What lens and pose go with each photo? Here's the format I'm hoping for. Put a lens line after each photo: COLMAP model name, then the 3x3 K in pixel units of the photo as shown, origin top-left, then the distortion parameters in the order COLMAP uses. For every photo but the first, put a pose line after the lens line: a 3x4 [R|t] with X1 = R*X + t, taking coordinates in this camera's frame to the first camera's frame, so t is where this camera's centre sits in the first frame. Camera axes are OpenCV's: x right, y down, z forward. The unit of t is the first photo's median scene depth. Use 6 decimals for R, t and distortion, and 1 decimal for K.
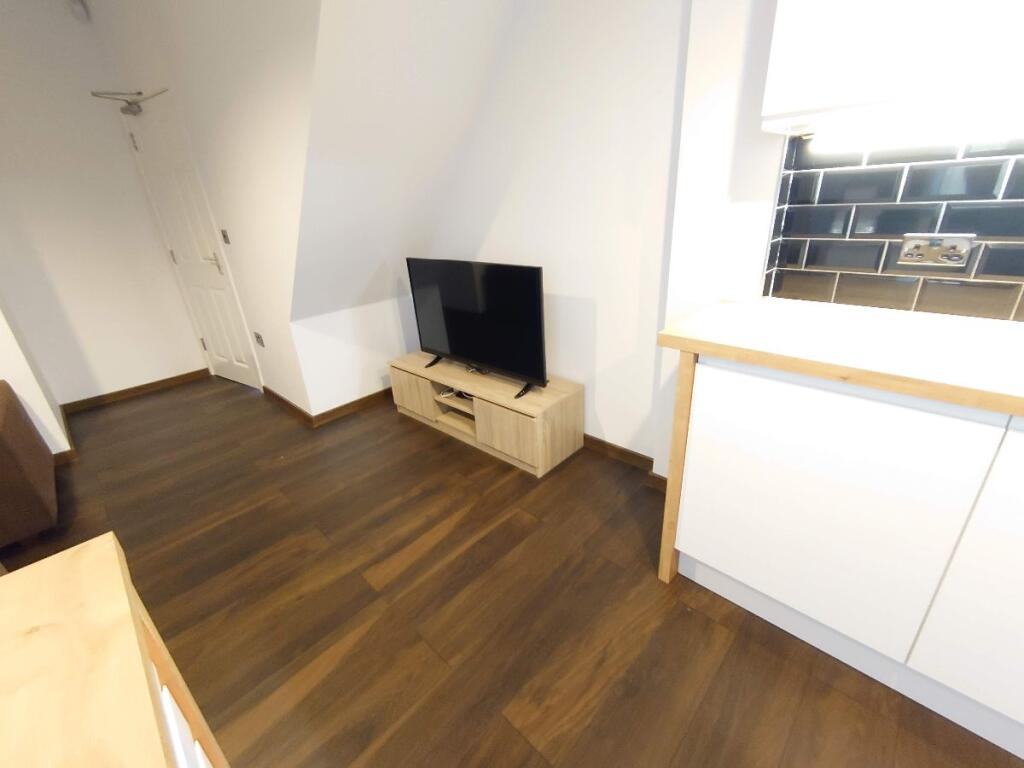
lens RADIAL K [[422.2, 0, 512.0], [0, 422.2, 384.0], [0, 0, 1]] dist [-0.017694, 0.000138]
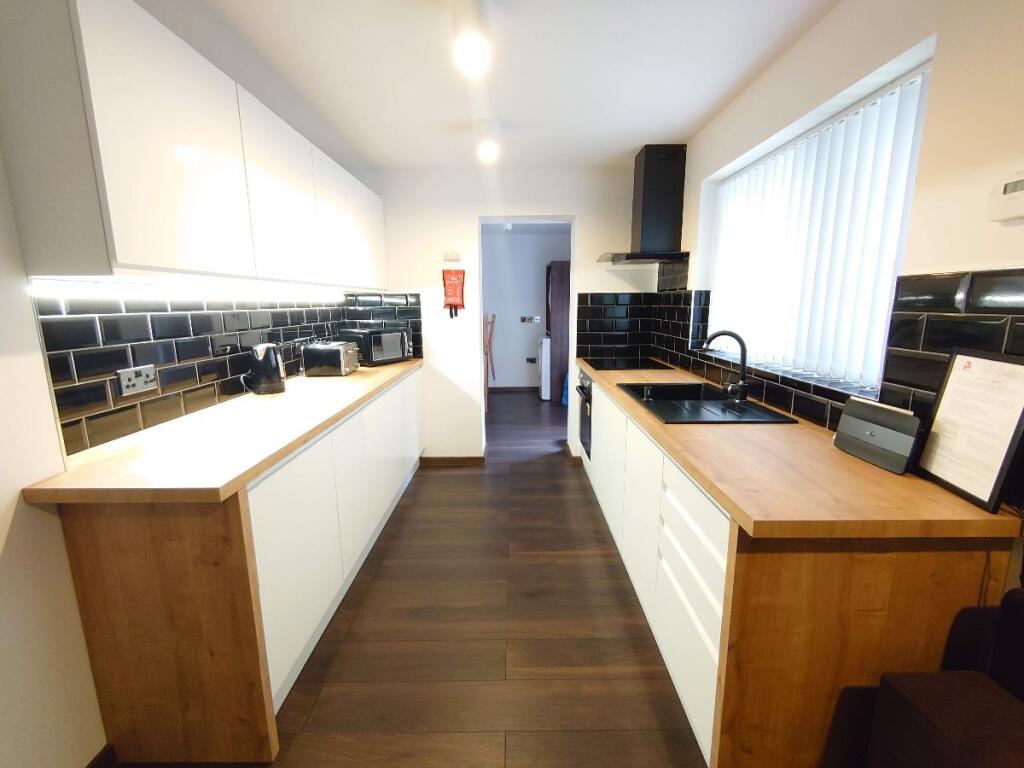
lens RADIAL K [[422.2, 0, 512.0], [0, 422.2, 384.0], [0, 0, 1]] dist [-0.017694, 0.000138]
pose [[-0.679662, -0.100308, 0.726635, -0.430154], [0.310037, 0.858488, 0.408504, -0.319226], [-0.664784, 0.502929, -0.552382, 0.642011]]
